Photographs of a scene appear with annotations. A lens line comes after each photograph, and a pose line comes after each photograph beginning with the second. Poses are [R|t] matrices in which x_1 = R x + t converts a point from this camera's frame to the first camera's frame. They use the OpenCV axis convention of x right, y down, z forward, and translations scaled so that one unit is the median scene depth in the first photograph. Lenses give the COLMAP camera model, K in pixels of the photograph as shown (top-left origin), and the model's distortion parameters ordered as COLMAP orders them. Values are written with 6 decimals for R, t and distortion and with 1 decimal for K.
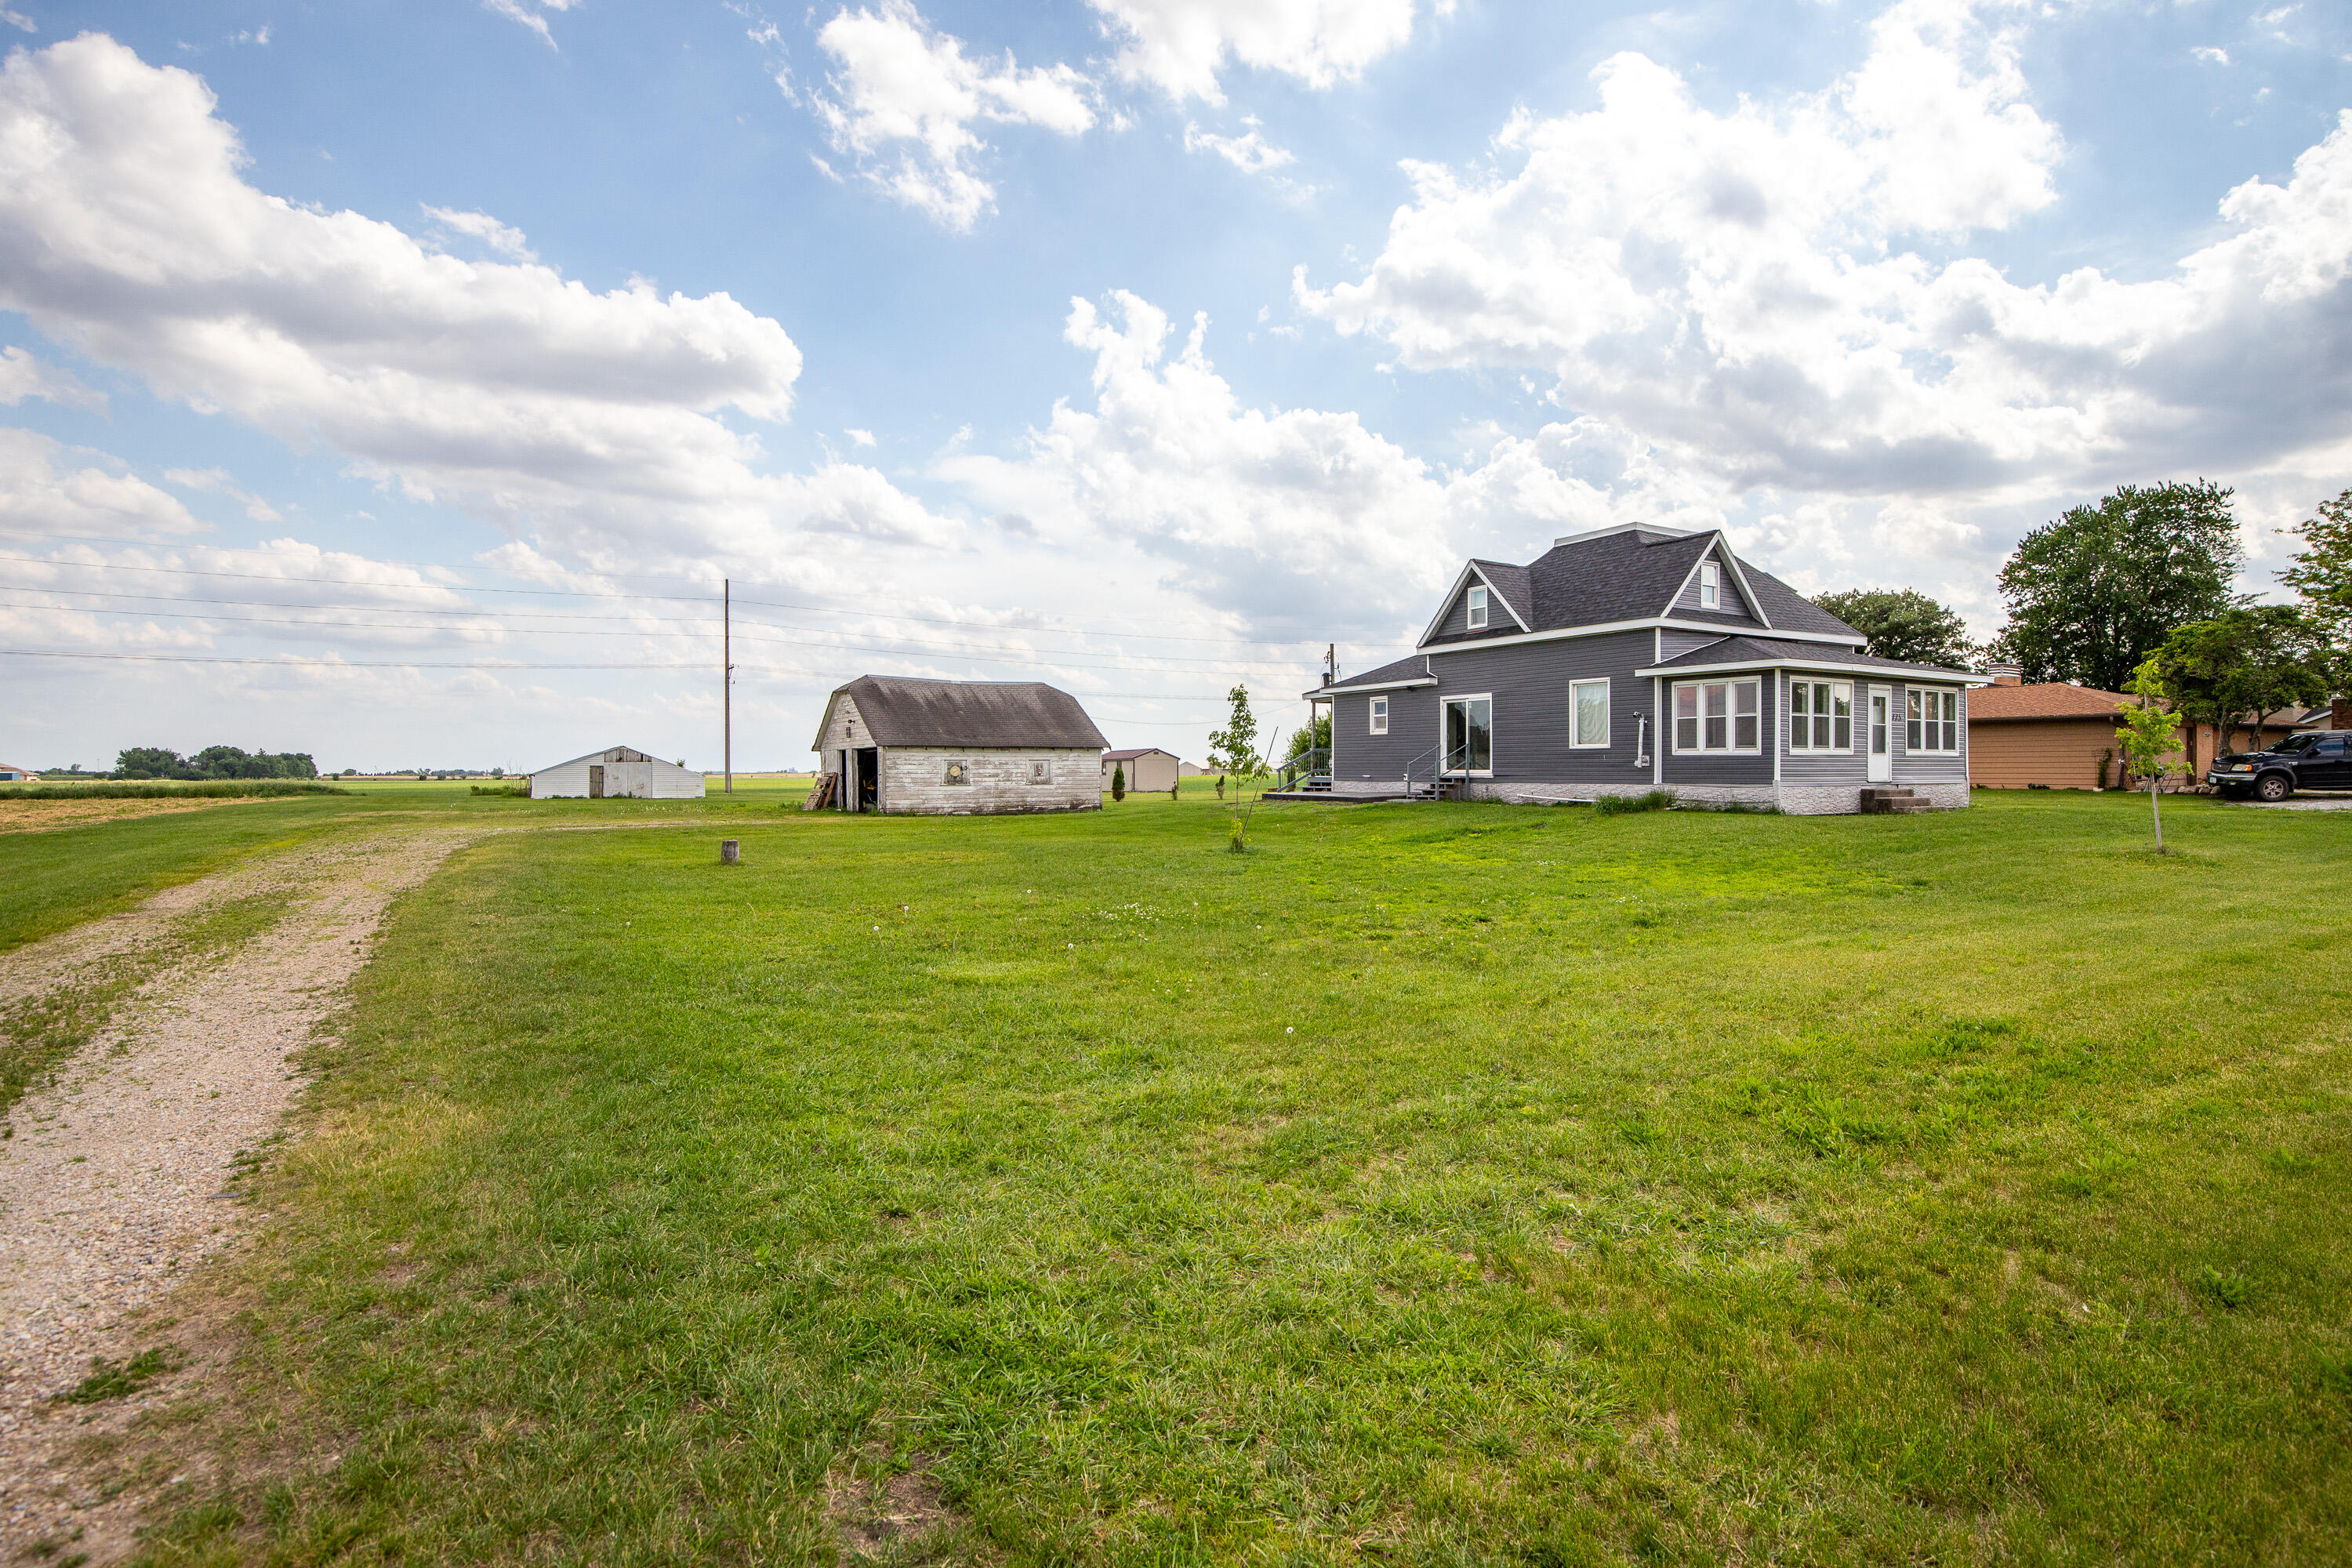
lens RADIAL K [[1135.0, 0, 1176.5], [0, 1135.0, 779.3], [0, 0, 1]] dist [-0.003384, 0.000431]
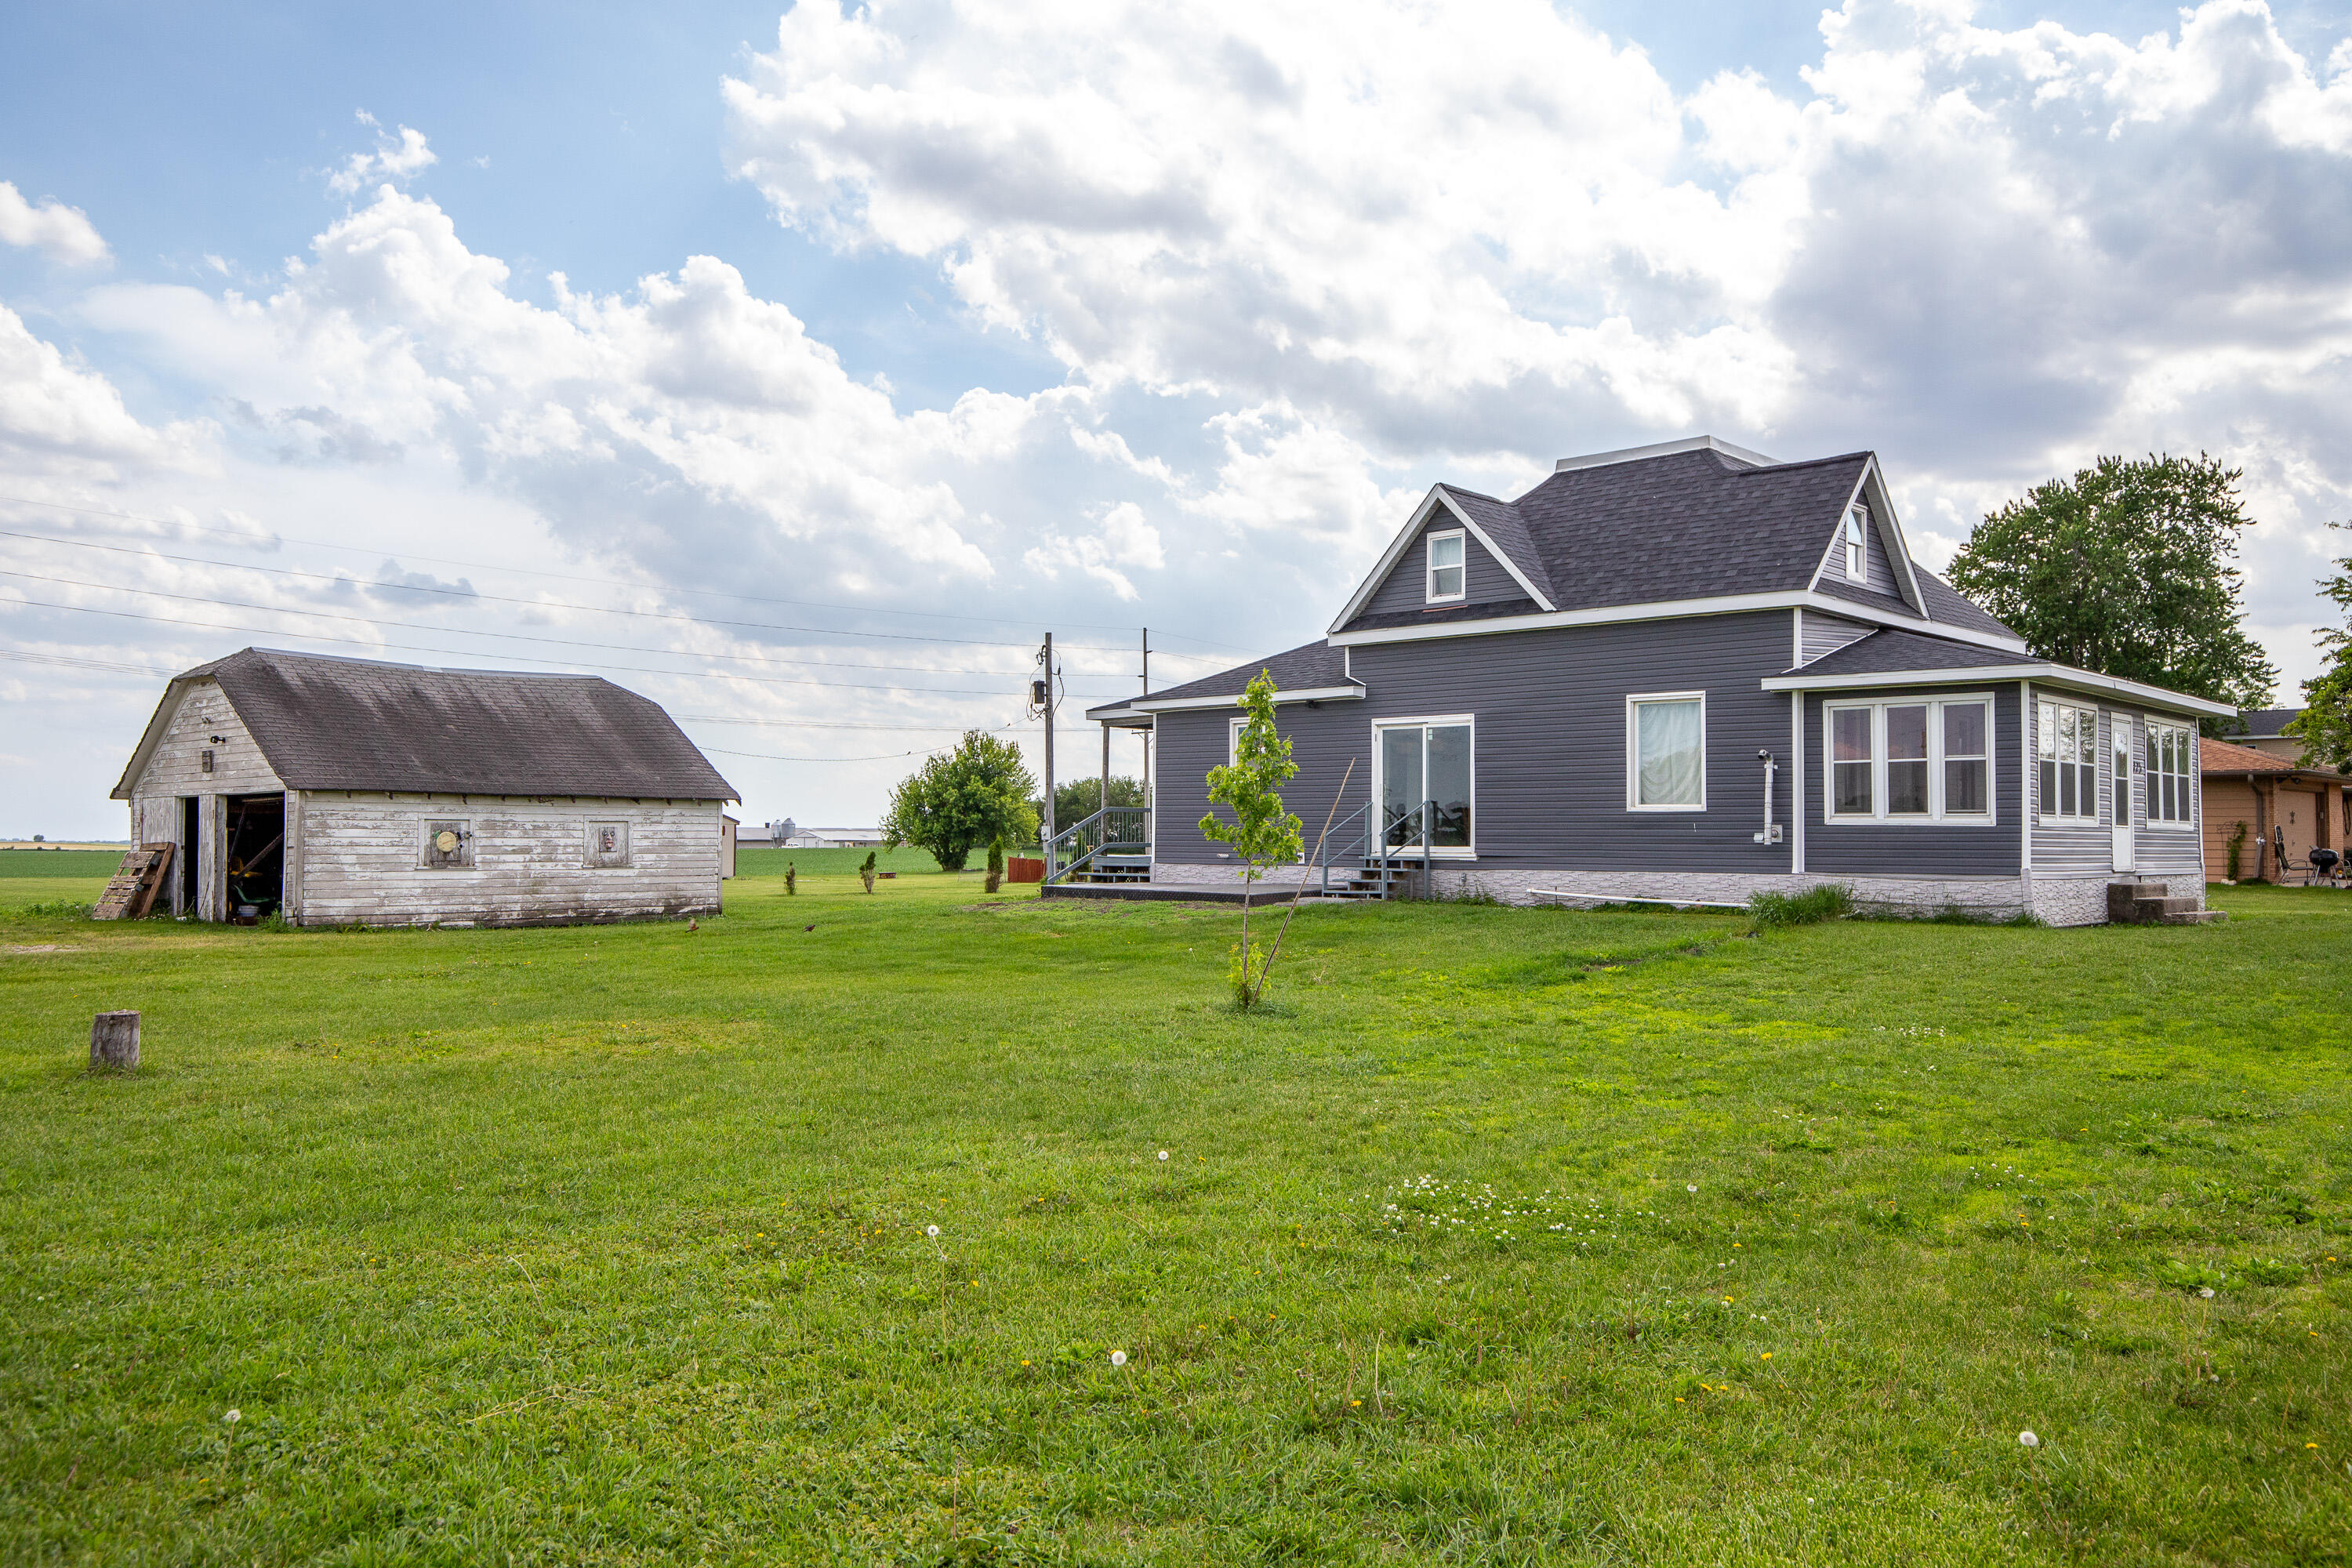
lens RADIAL K [[1809.2, 0, 1174.3], [0, 1809.2, 789.7], [0, 0, 1]] dist [0.033275, -0.005155]
pose [[0.964427, 0.015429, 0.263897, -0.104766], [-0.005541, 0.999256, -0.038170, -0.001258], [-0.264289, 0.035350, 0.963795, 0.138538]]
